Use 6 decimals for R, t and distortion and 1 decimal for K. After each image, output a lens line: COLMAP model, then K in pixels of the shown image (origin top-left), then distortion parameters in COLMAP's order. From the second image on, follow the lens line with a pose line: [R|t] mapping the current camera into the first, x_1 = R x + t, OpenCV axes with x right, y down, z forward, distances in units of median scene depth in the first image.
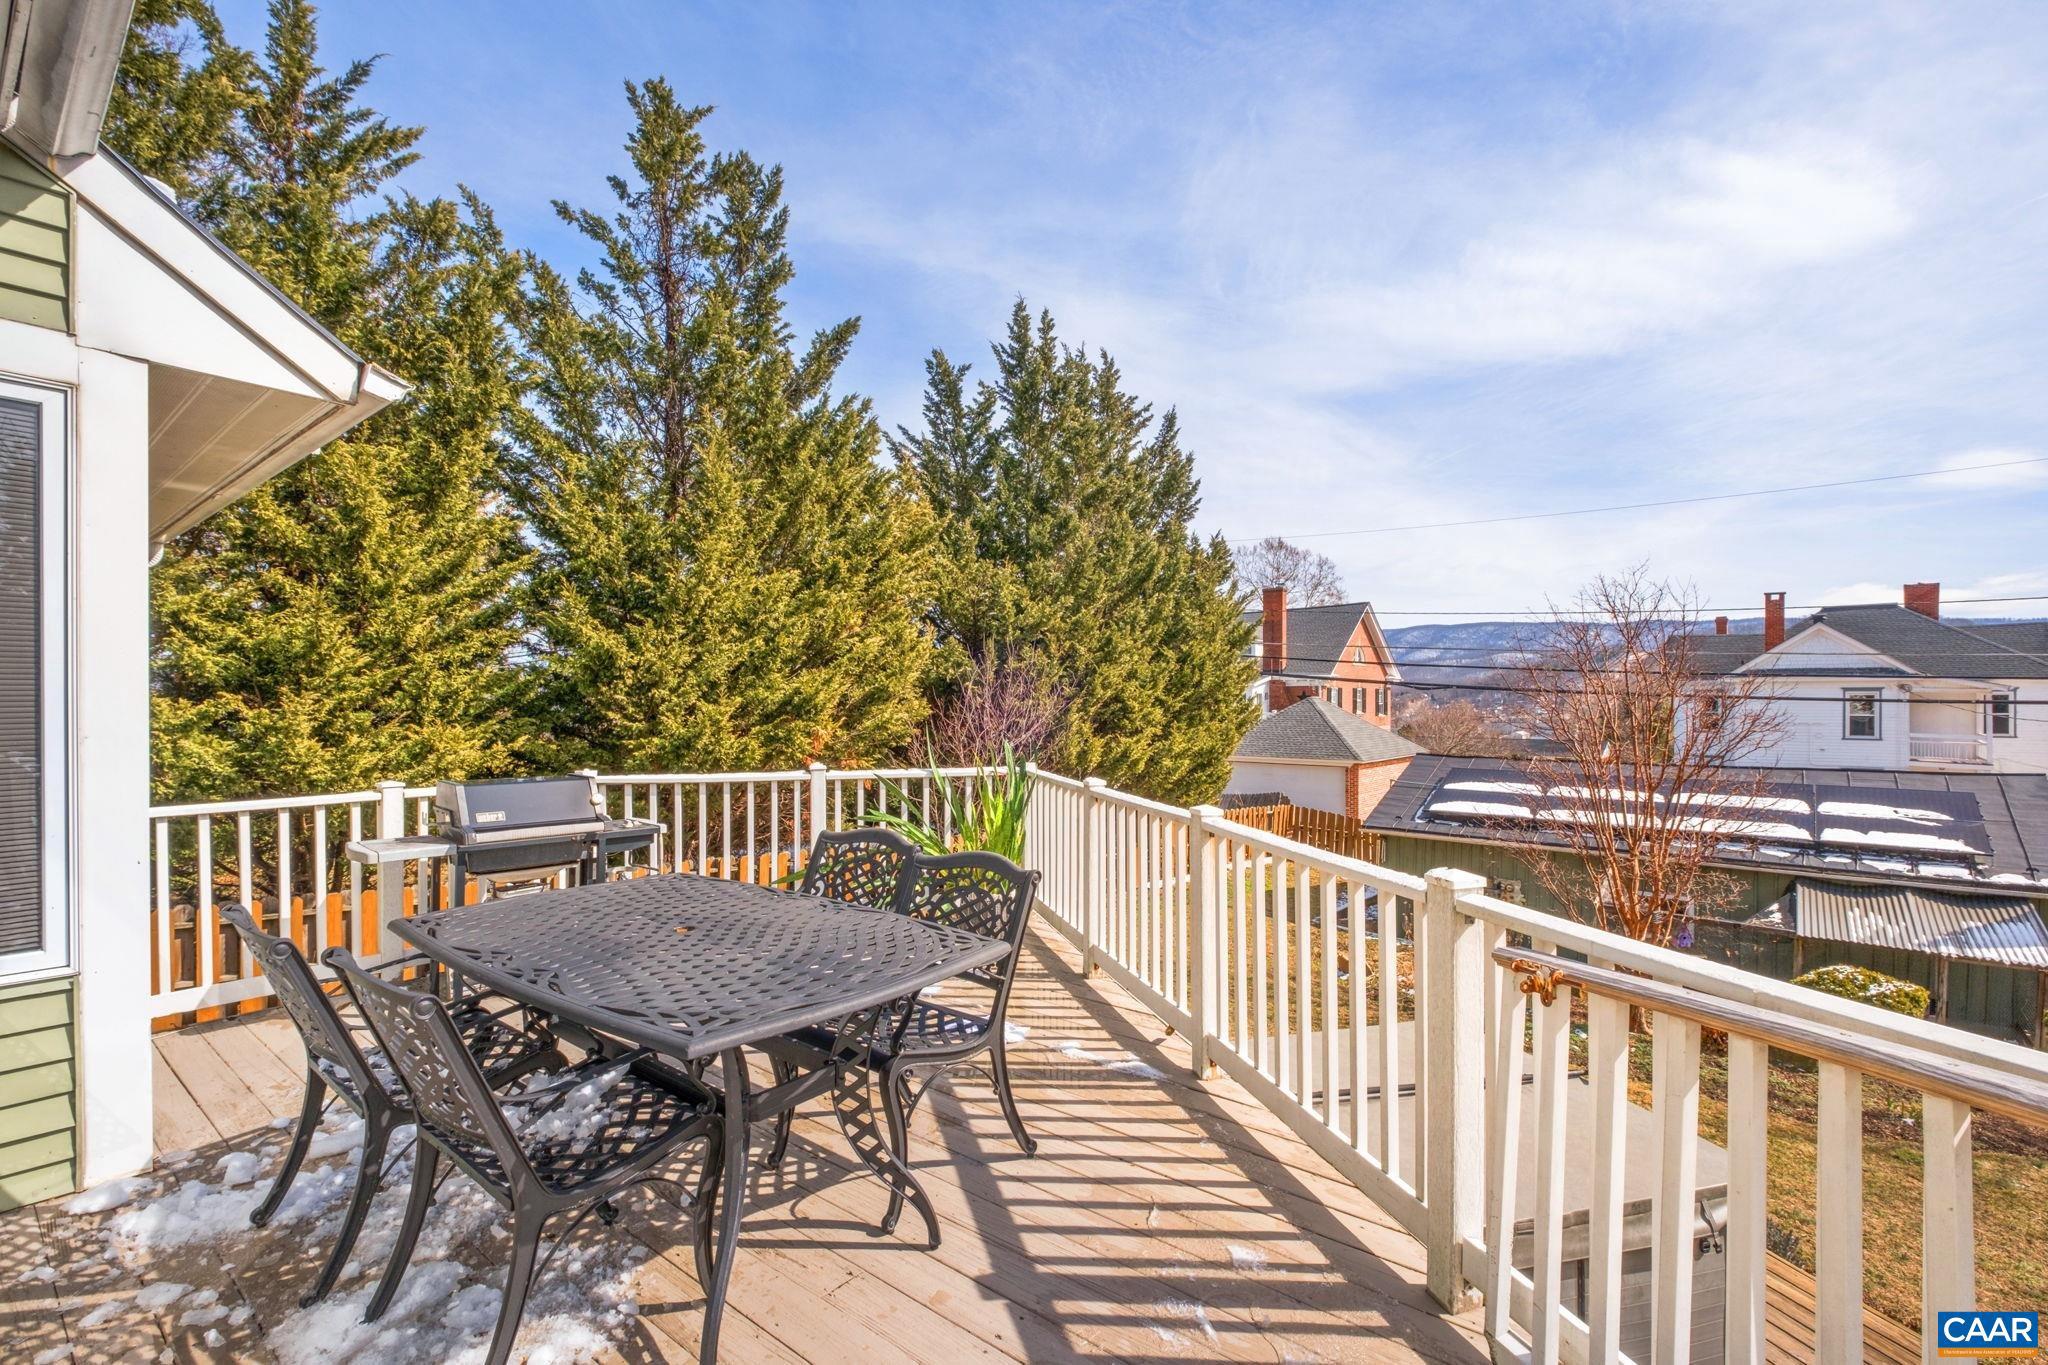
lens RADIAL K [[911.5, 0, 1046.8], [0, 911.5, 704.3], [0, 0, 1]] dist [0.014379, -0.000189]
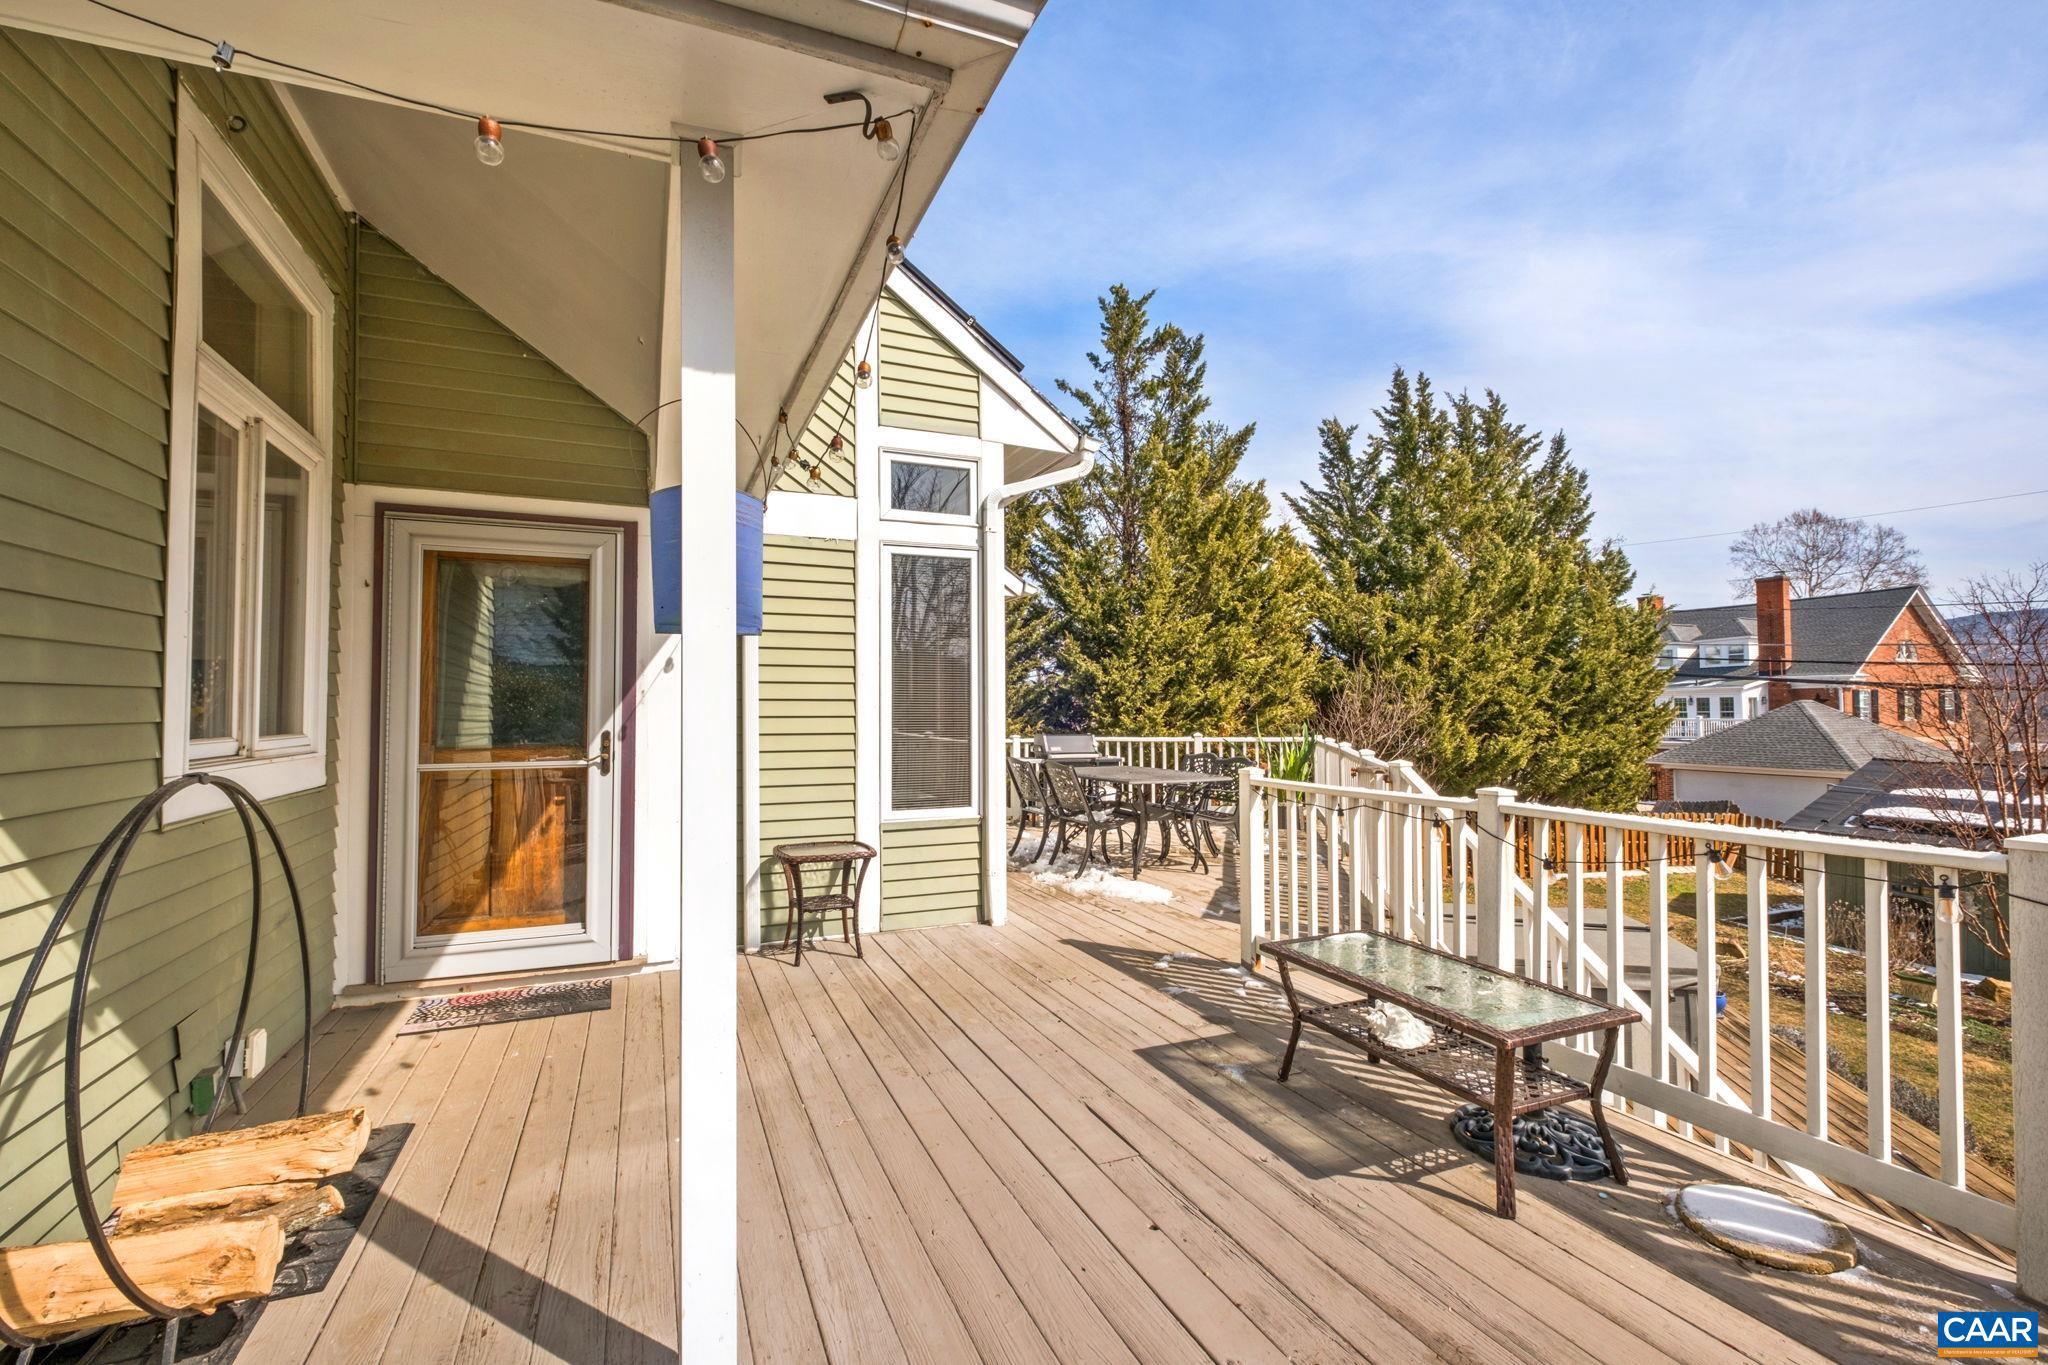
lens RADIAL K [[919.0, 0, 1031.8], [0, 919.0, 651.0], [0, 0, 1]] dist [0.005621, 0.000175]
pose [[0.878780, -0.034761, -0.475959, 0.129317], [0.001900, 0.997591, -0.069349, 0.009131], [0.477223, 0.060038, 0.876729, -0.306181]]
